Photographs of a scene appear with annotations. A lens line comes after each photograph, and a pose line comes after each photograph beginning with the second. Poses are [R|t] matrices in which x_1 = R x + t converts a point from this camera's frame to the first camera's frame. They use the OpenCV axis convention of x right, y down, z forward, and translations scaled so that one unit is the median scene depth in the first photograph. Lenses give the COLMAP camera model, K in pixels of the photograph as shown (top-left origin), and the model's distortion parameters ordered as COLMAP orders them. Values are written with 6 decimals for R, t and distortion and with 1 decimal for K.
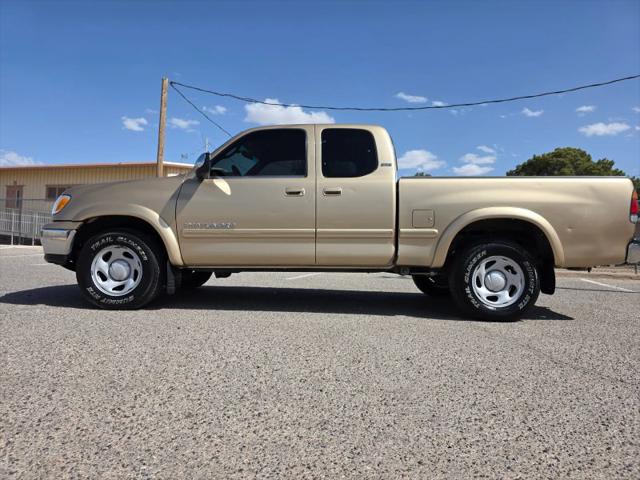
lens RADIAL K [[431.3, 0, 317.7], [0, 431.3, 239.0], [0, 0, 1]] dist [0.051634, -0.044963]
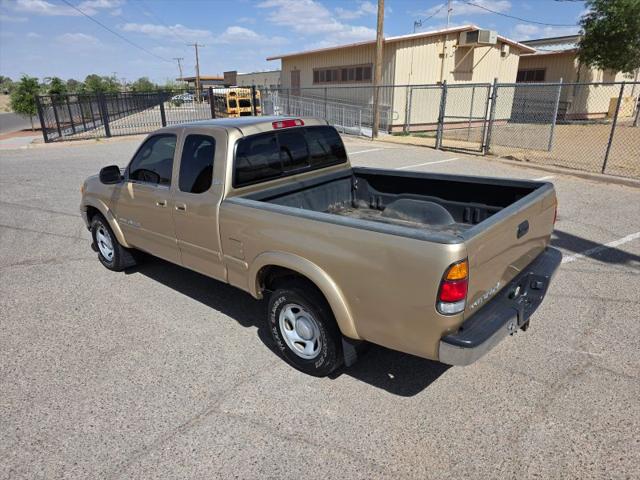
lens RADIAL K [[431.7, 0, 325.1], [0, 431.7, 244.8], [0, 0, 1]] dist [0.062915, -0.057825]
pose [[0.760095, 0.174424, -0.625964, 0.959949], [0.059368, 0.940632, 0.334196, -0.352008], [0.647094, -0.291183, 0.704615, 0.463284]]
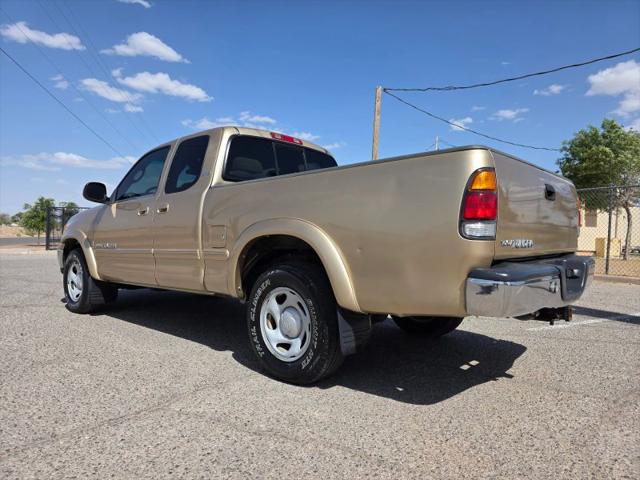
lens RADIAL K [[431.3, 0, 317.7], [0, 431.3, 239.0], [0, 0, 1]] dist [0.051634, -0.044963]
pose [[0.755032, -0.014869, -0.655519, 0.906820], [0.019795, 0.999804, 0.000121, -0.038488], [0.655389, -0.013068, 0.755179, 0.502915]]
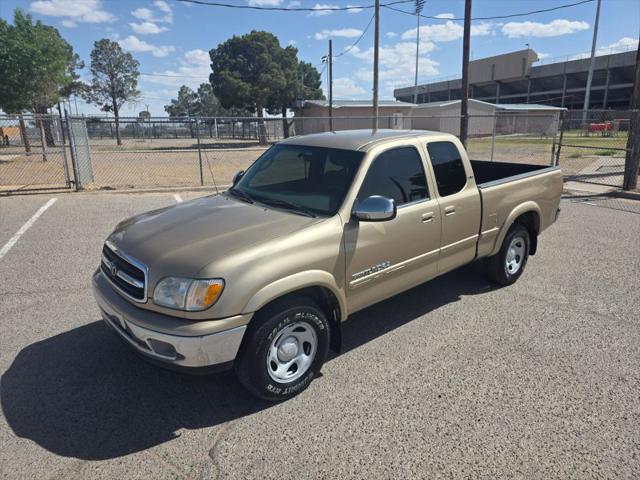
lens RADIAL K [[431.3, 0, 317.7], [0, 431.3, 239.0], [0, 0, 1]] dist [0.051634, -0.044963]
pose [[0.746272, -0.210838, 0.631368, -0.888021], [0.017333, 0.954345, 0.298205, -0.364481], [-0.665416, -0.211598, 0.715855, 0.441597]]
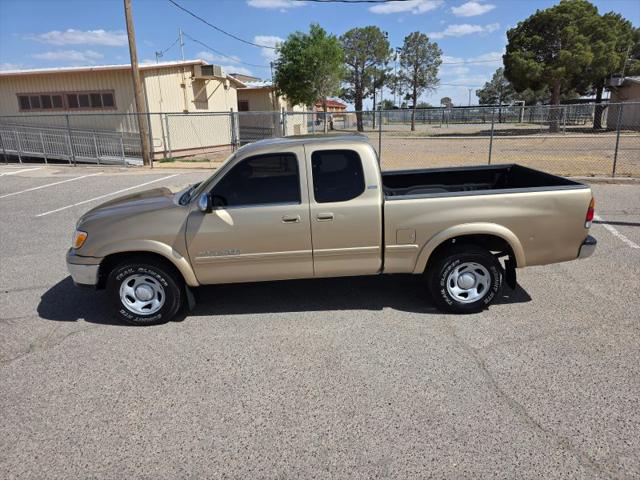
lens RADIAL K [[430.3, 0, 324.3], [0, 430.3, 239.2], [0, 0, 1]] dist [0.057559, -0.046677]
pose [[0.997766, -0.064485, 0.017426, 0.009833], [0.056024, 0.949924, 0.307419, -0.395449], [-0.036378, -0.305756, 0.951415, -0.071069]]
